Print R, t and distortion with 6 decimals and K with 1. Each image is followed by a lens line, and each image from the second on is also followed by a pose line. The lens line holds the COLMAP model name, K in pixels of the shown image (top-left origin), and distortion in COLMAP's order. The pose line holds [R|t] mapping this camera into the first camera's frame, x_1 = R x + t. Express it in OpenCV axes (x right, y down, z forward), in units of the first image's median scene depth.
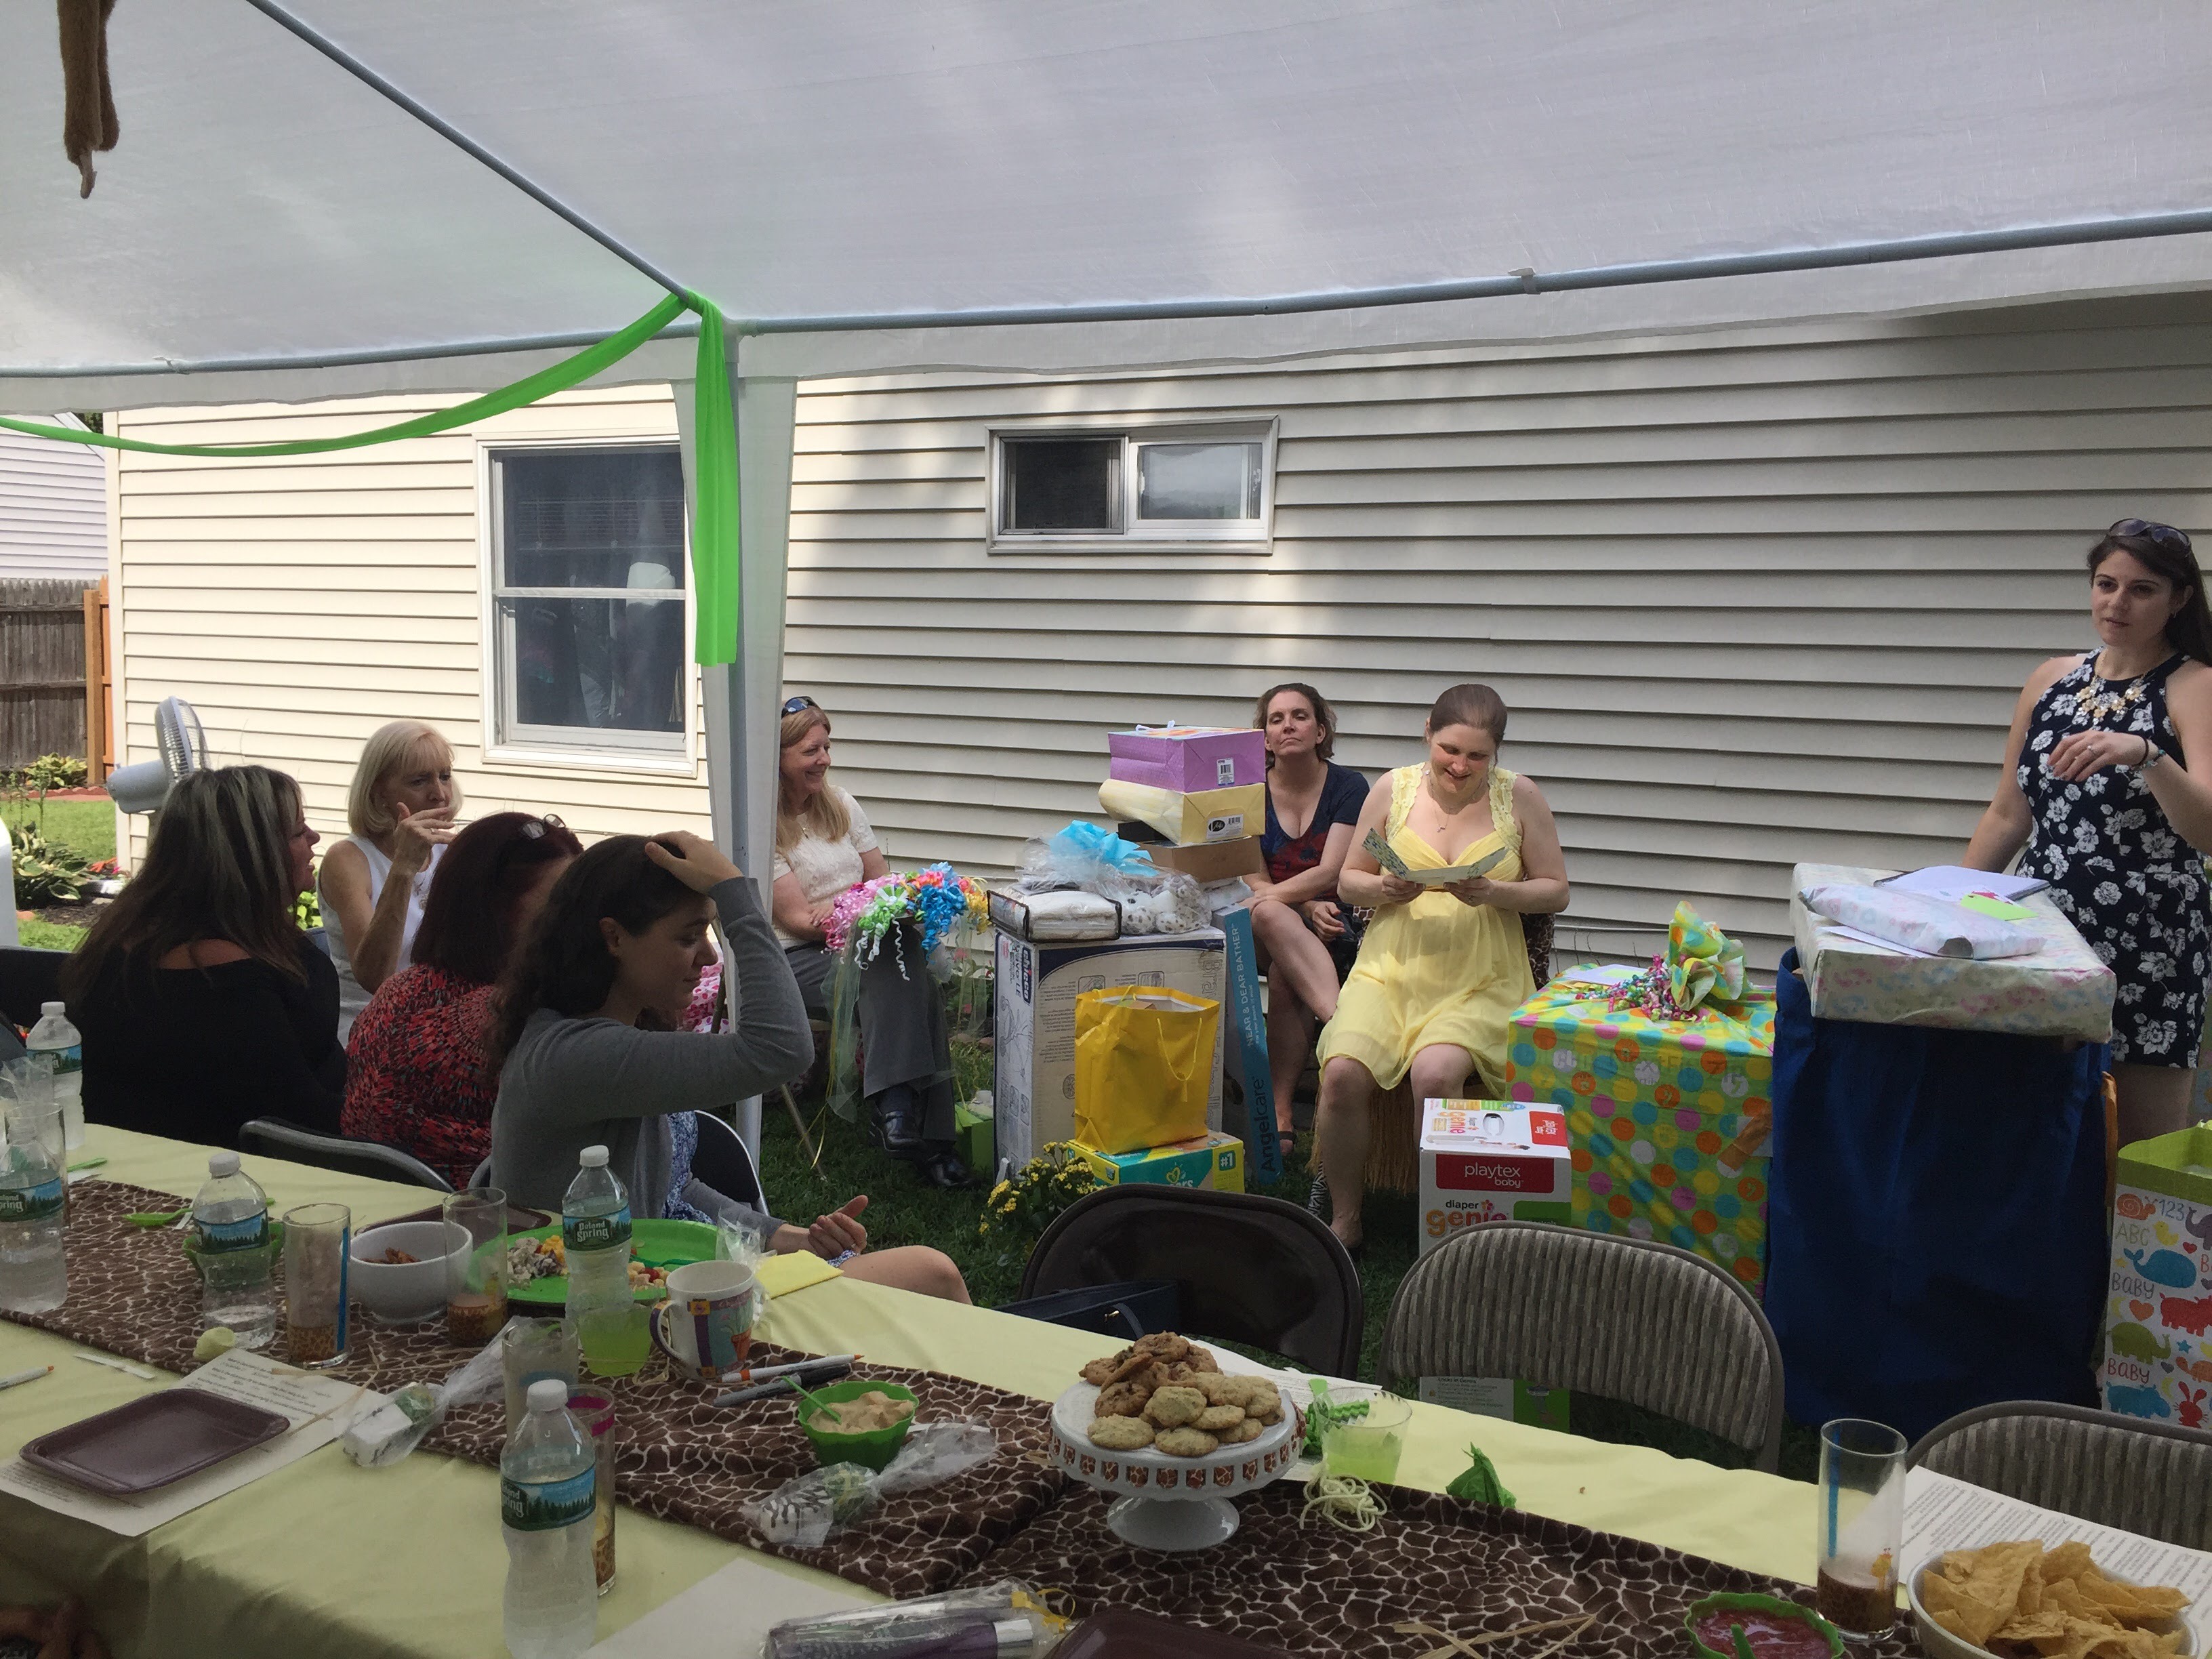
lens RADIAL K [[1869.7, 0, 1109.4], [0, 1869.7, 831.8], [0, 0, 1]] dist [0.093094, -0.146856]
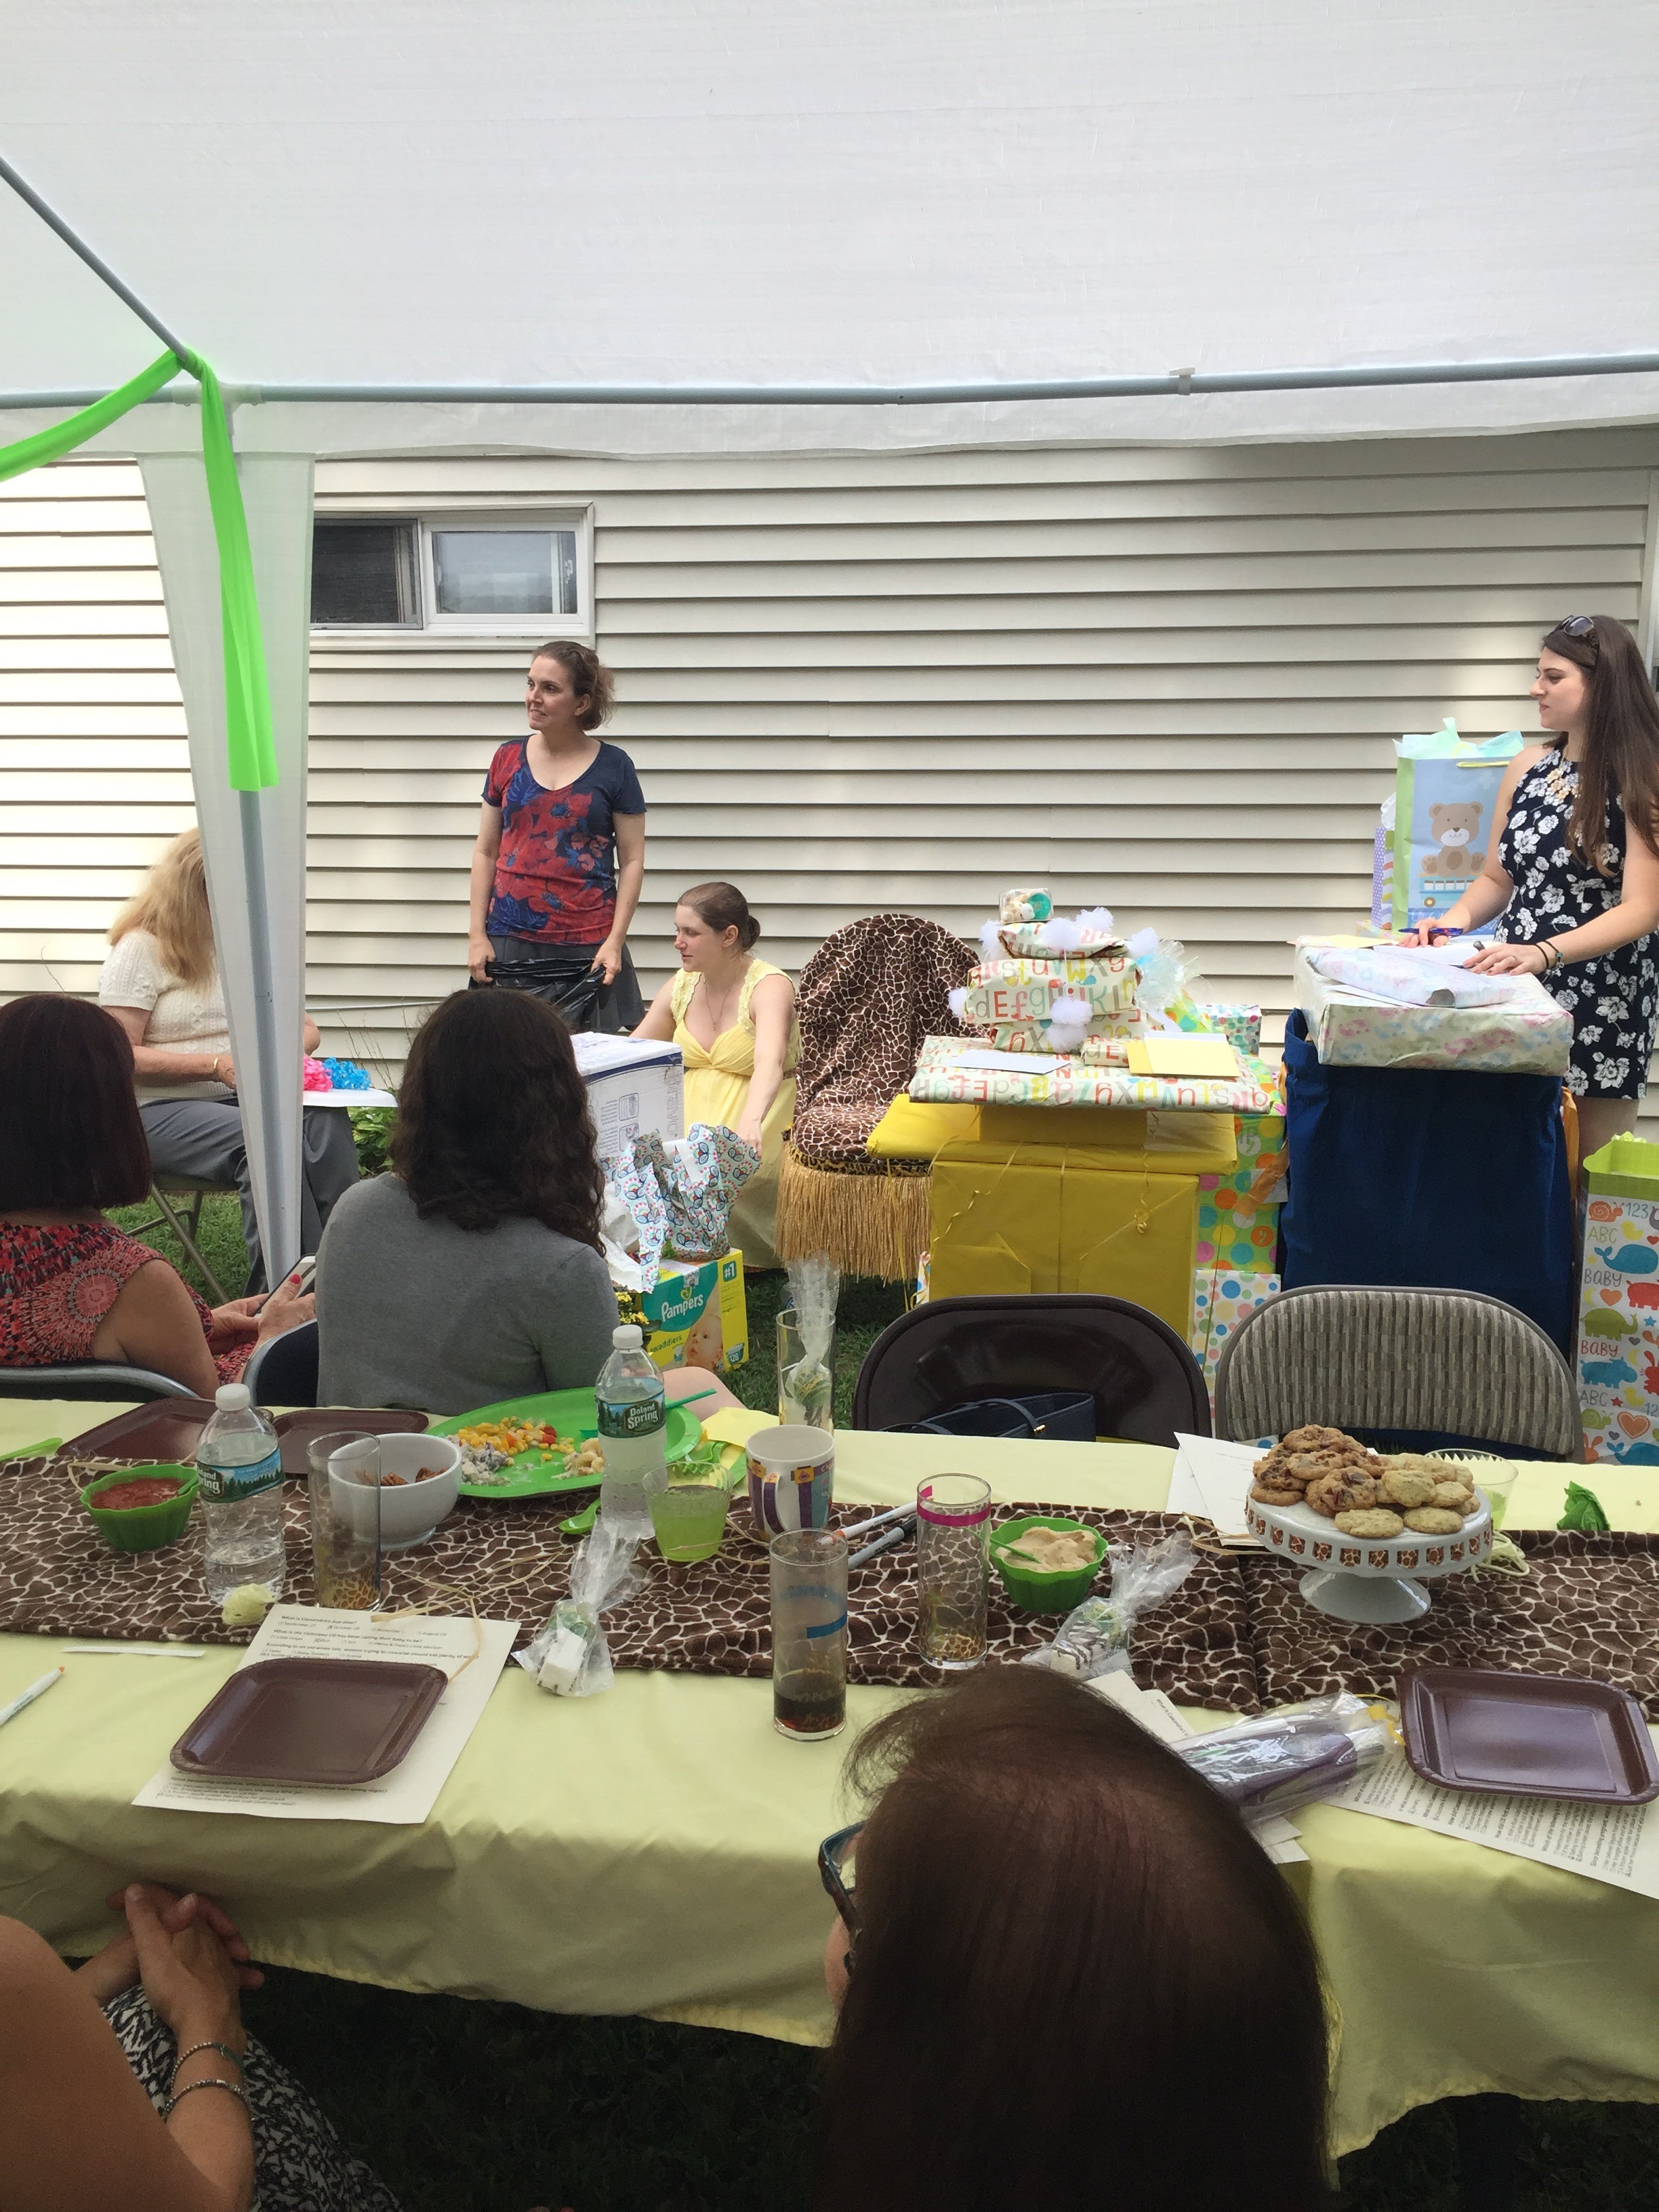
lens RADIAL K [[1876.1, 0, 829.5], [0, 1876.1, 1106.0], [0, 0, 1]] dist [0.087217, -0.135922]
pose [[0.933961, -0.091905, 0.345357, -0.310587], [0.059125, 0.992786, 0.104303, -0.019306], [-0.352451, -0.076996, 0.932657, 0.071809]]
